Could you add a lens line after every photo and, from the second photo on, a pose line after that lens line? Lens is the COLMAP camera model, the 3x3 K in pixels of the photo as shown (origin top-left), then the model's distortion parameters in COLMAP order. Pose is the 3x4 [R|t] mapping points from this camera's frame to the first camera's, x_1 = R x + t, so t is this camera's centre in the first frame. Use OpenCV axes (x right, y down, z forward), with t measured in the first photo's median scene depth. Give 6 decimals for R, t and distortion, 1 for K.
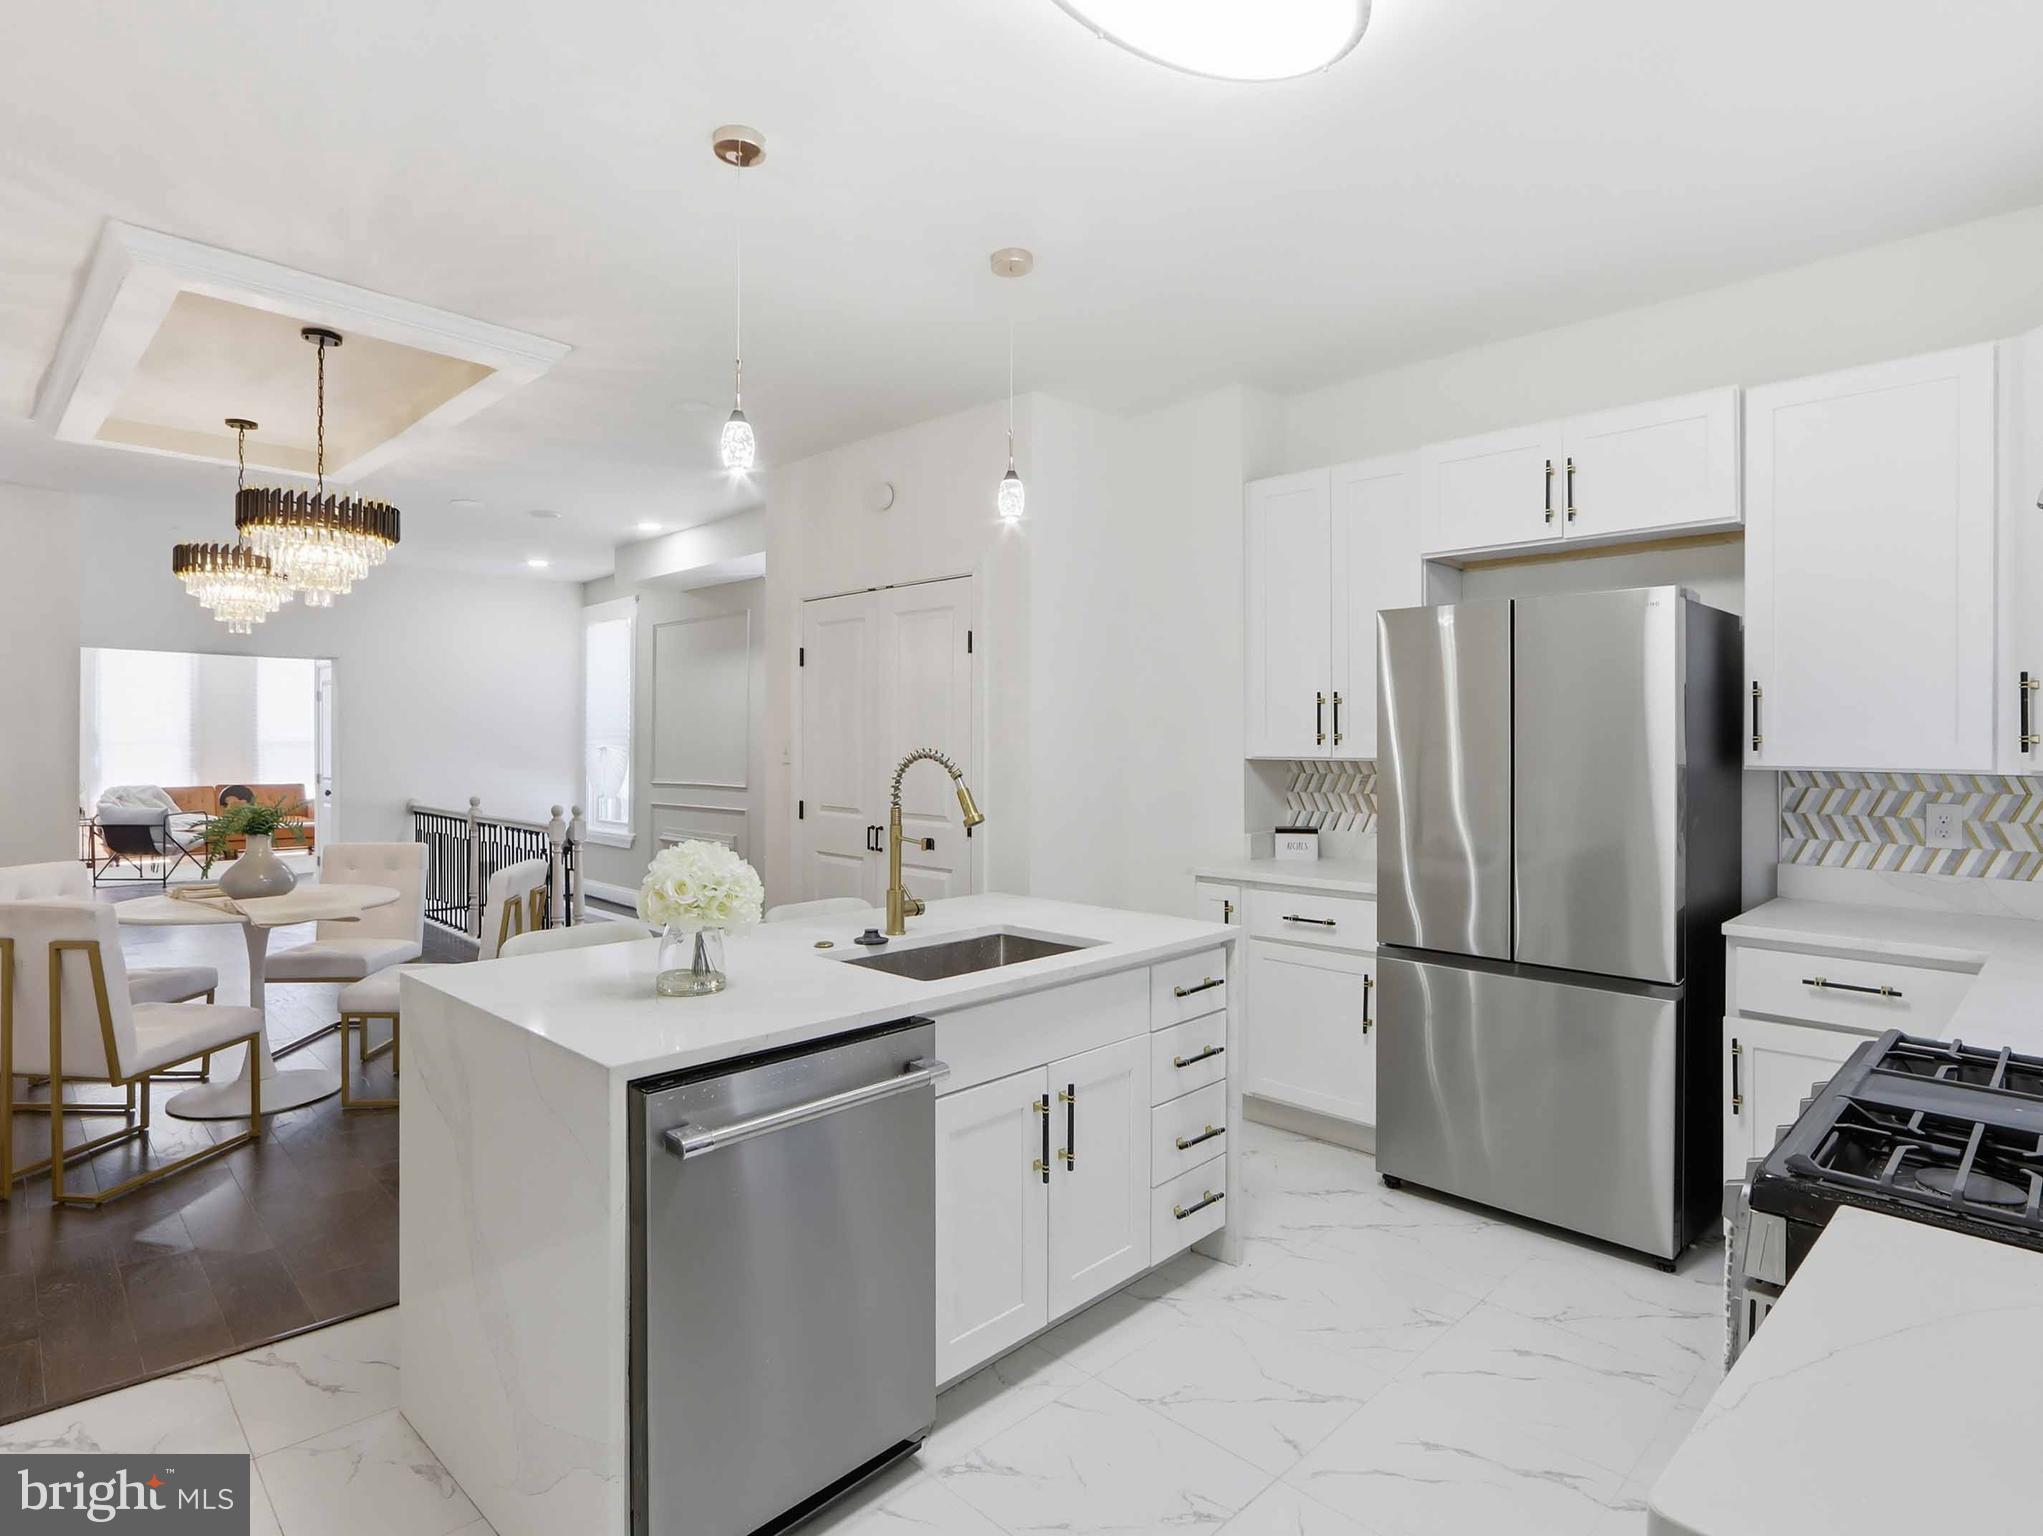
lens RADIAL K [[1090.7, 0, 1011.6], [0, 1090.7, 753.5], [0, 0, 1]] dist [-0.019030, 0.000413]
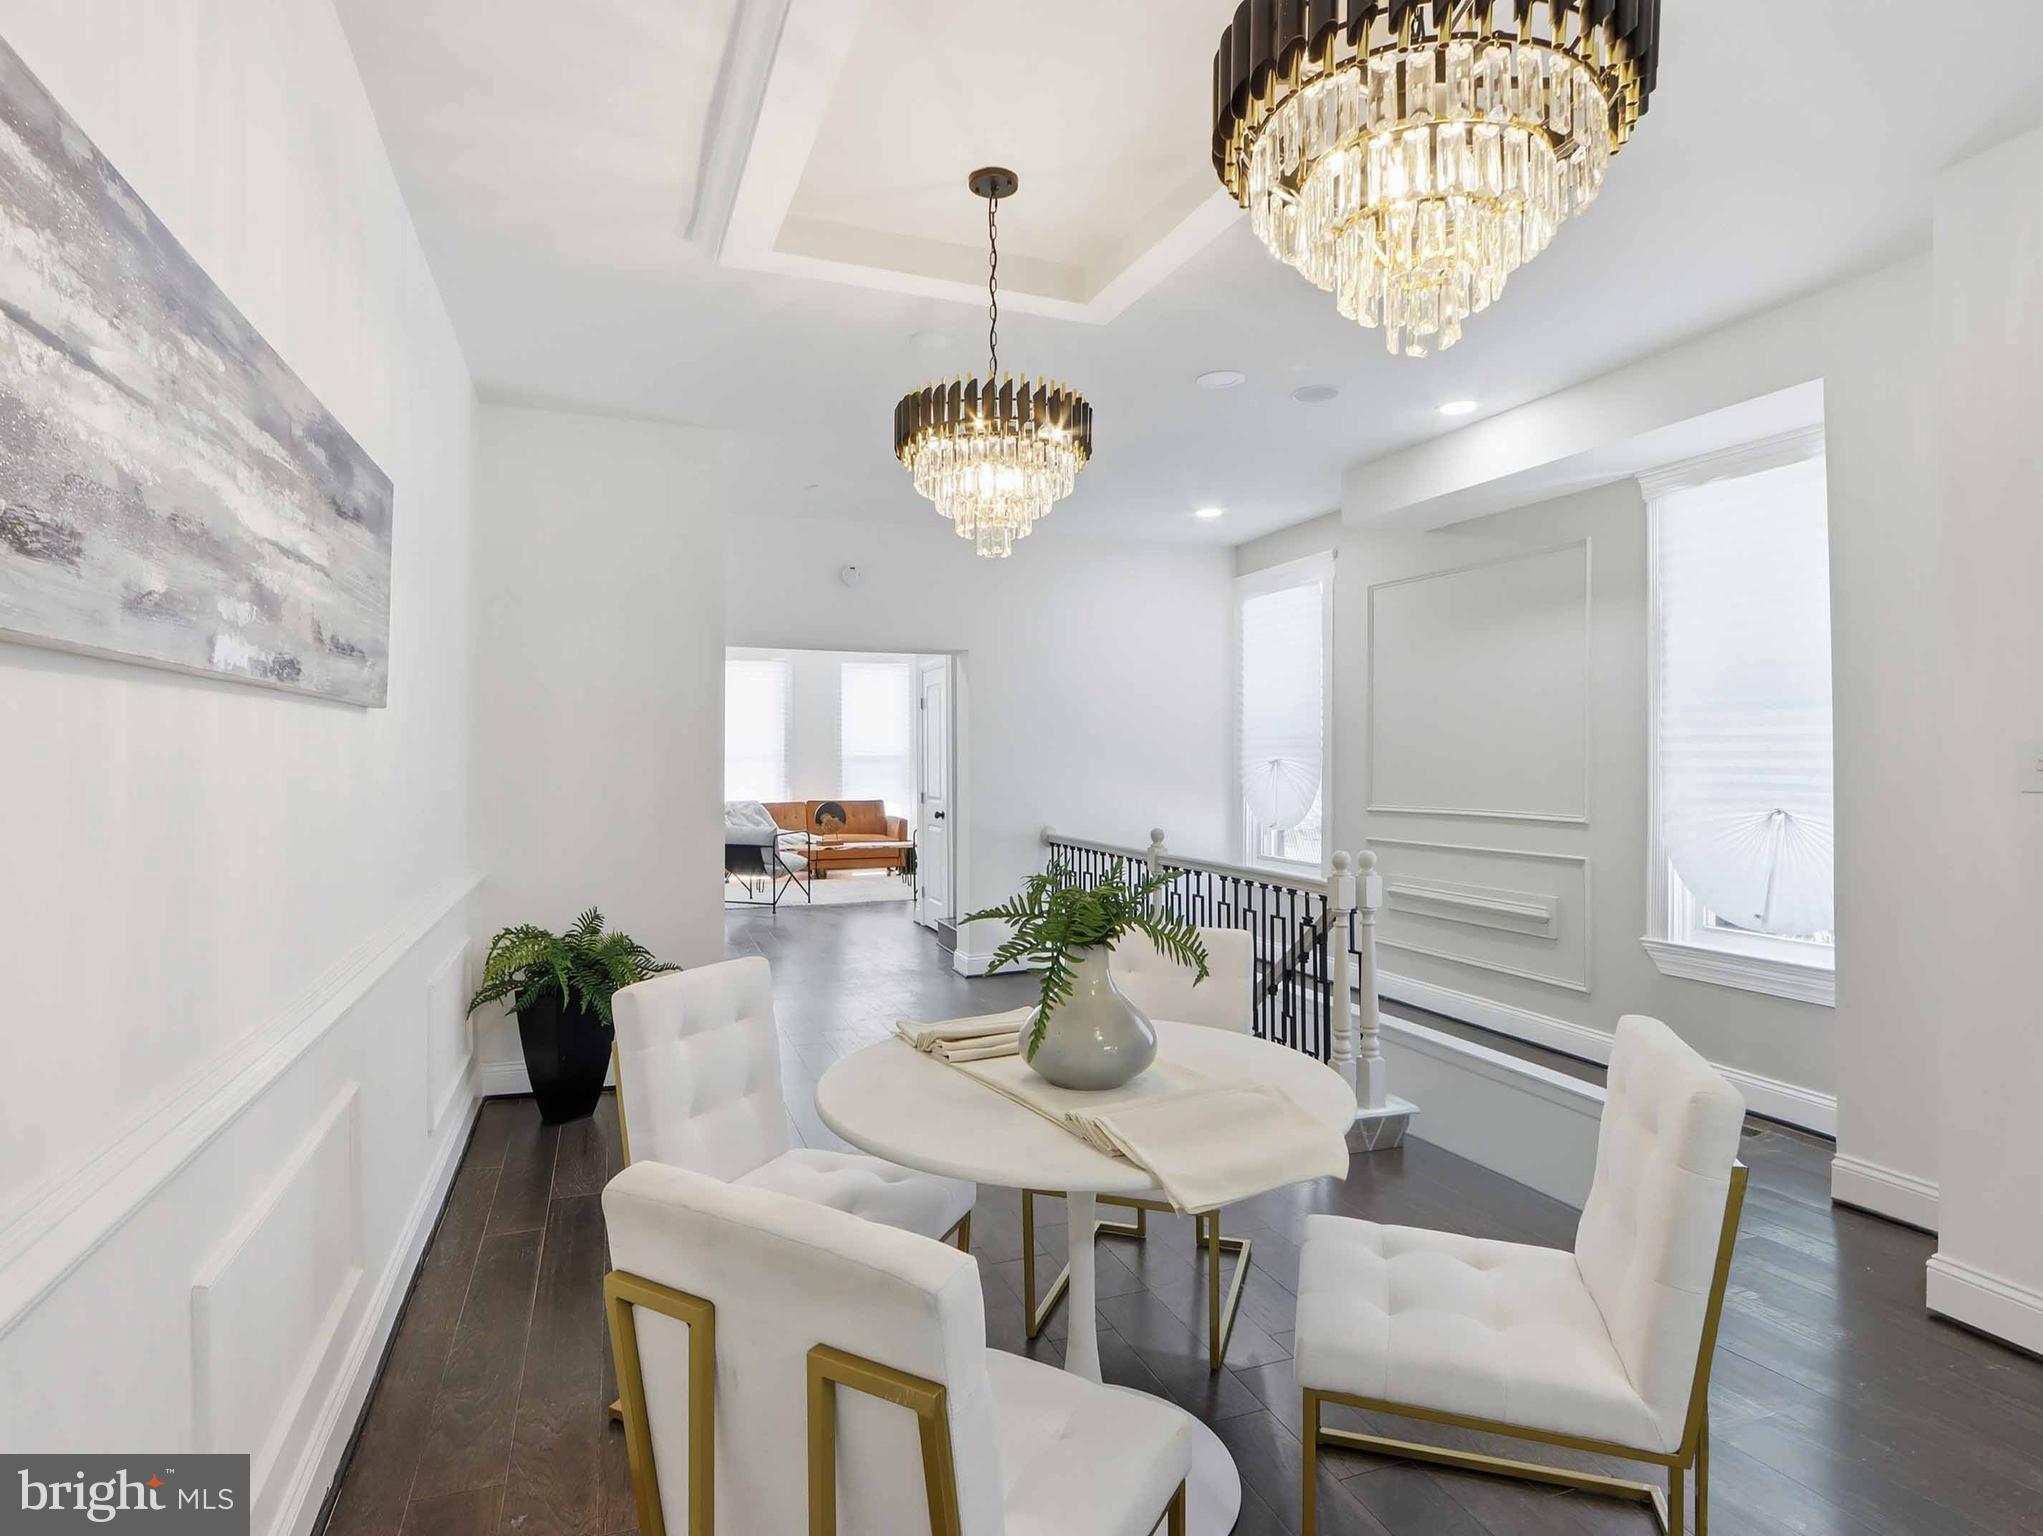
lens RADIAL K [[1059.9, 0, 1002.2], [0, 1059.9, 764.6], [0, 0, 1]] dist [-0.021810, -0.000036]
pose [[0.915130, -0.002740, -0.403150, -0.243980], [0.002002, 0.999995, -0.002252, -0.001392], [0.403154, 0.001254, 0.915131, 0.249909]]
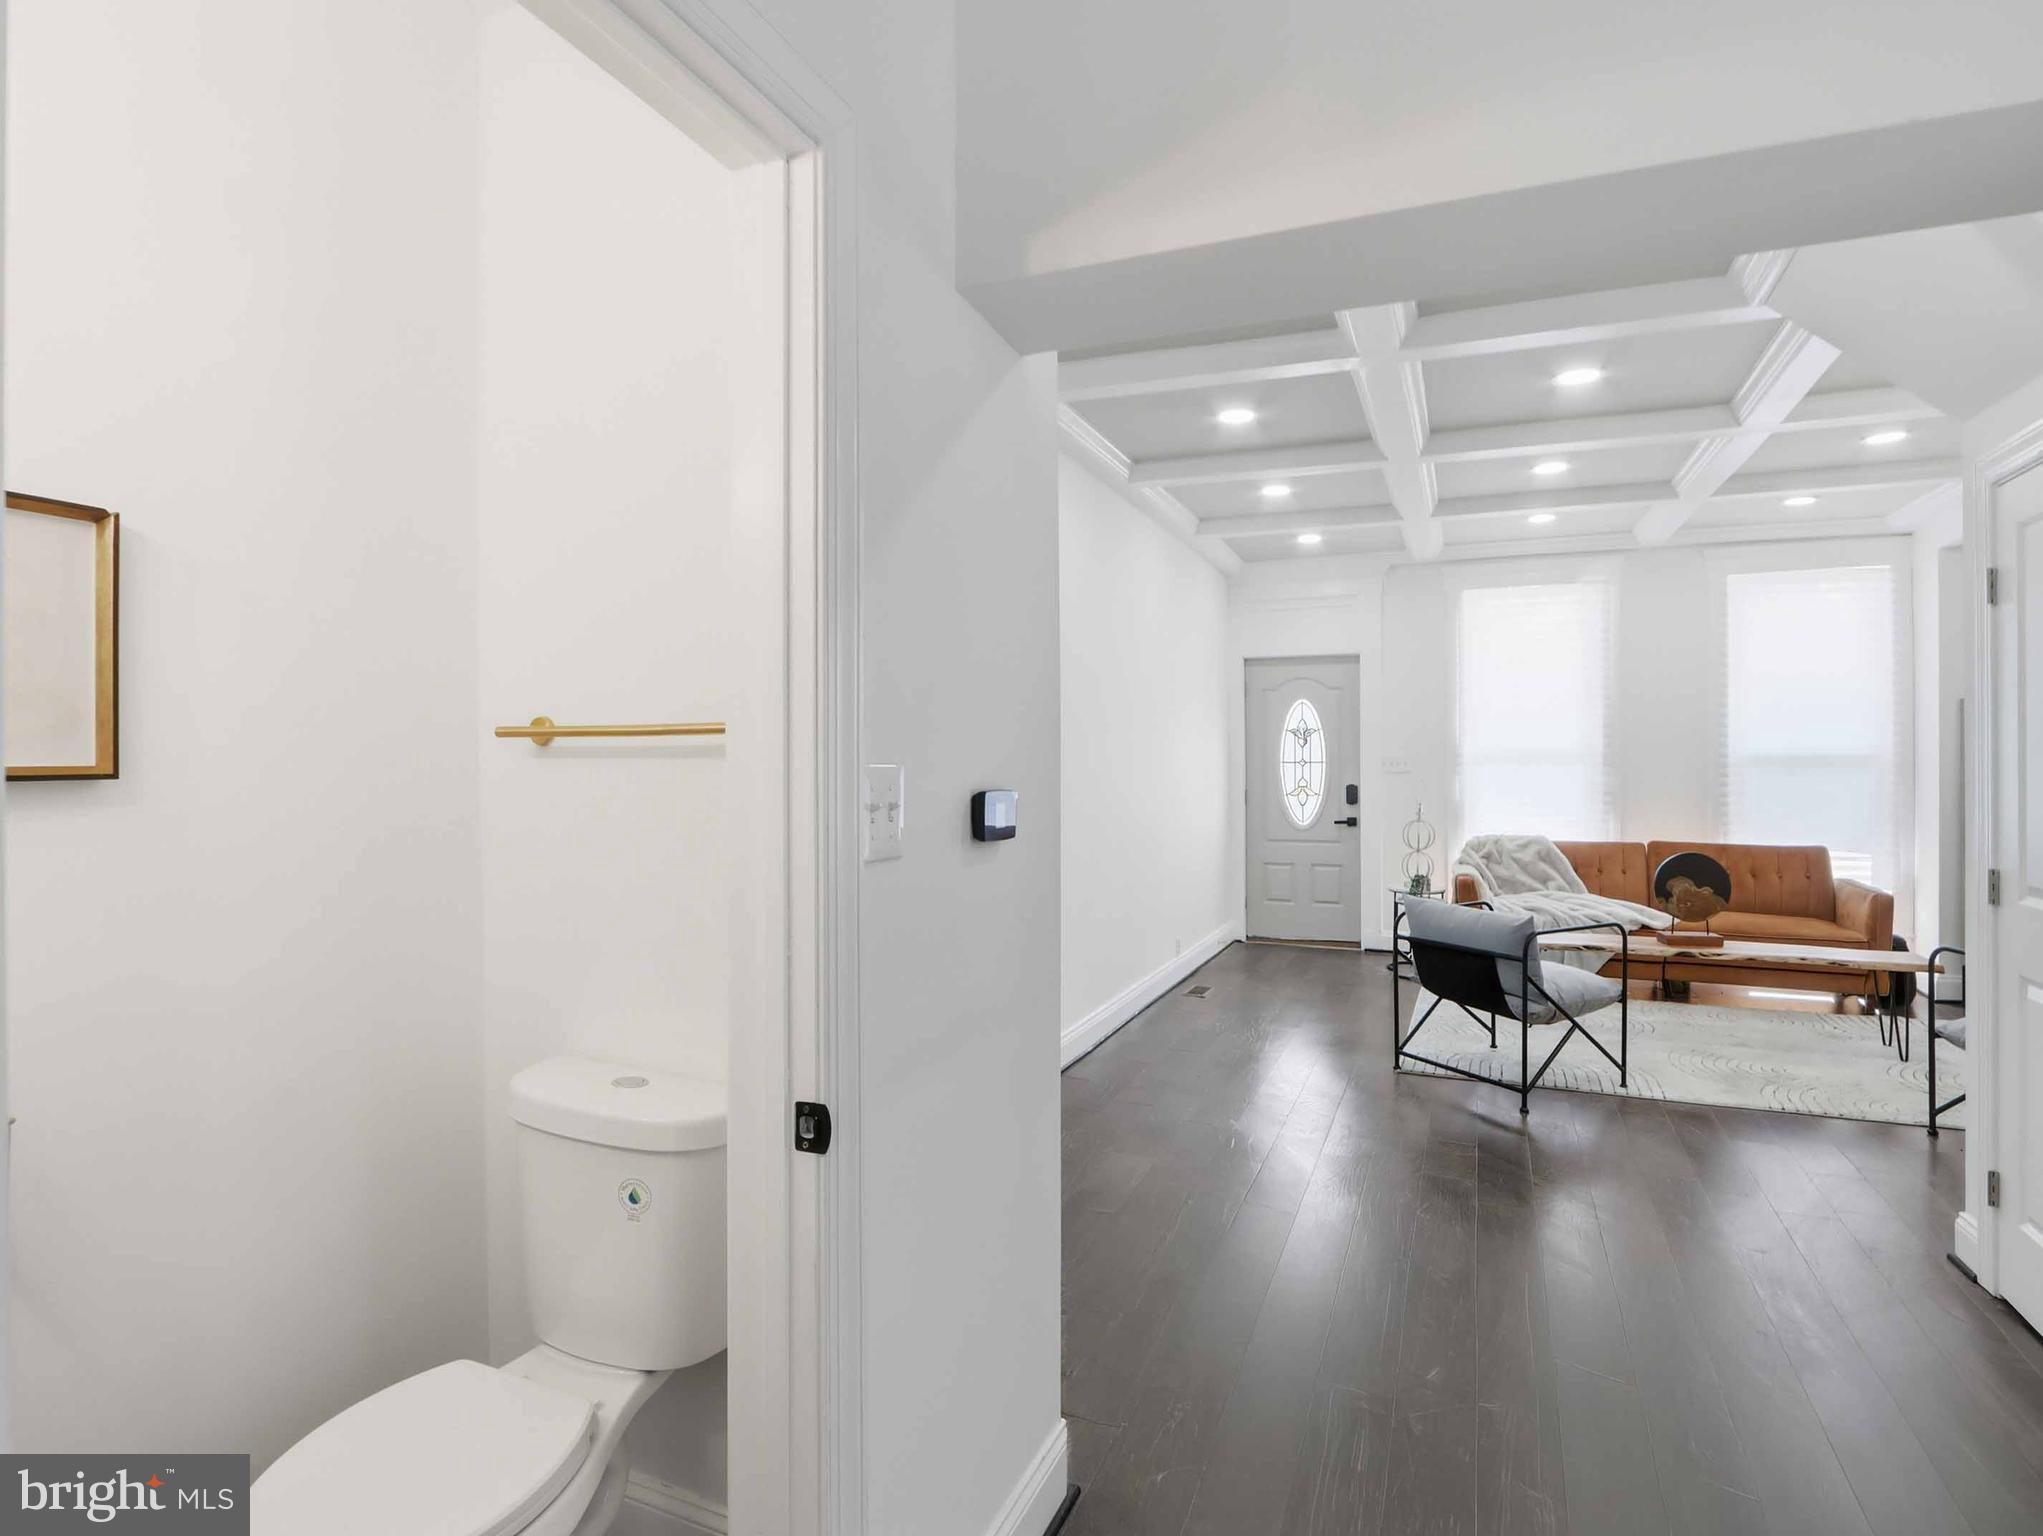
lens RADIAL K [[1059.9, 0, 1002.2], [0, 1059.9, 764.6], [0, 0, 1]] dist [-0.021810, -0.000036]
pose [[0.368689, 0.000065, -0.929553, -0.497975], [-0.003952, 0.999991, -0.001497, -0.006630], [0.929544, 0.004225, 0.368686, 0.682904]]
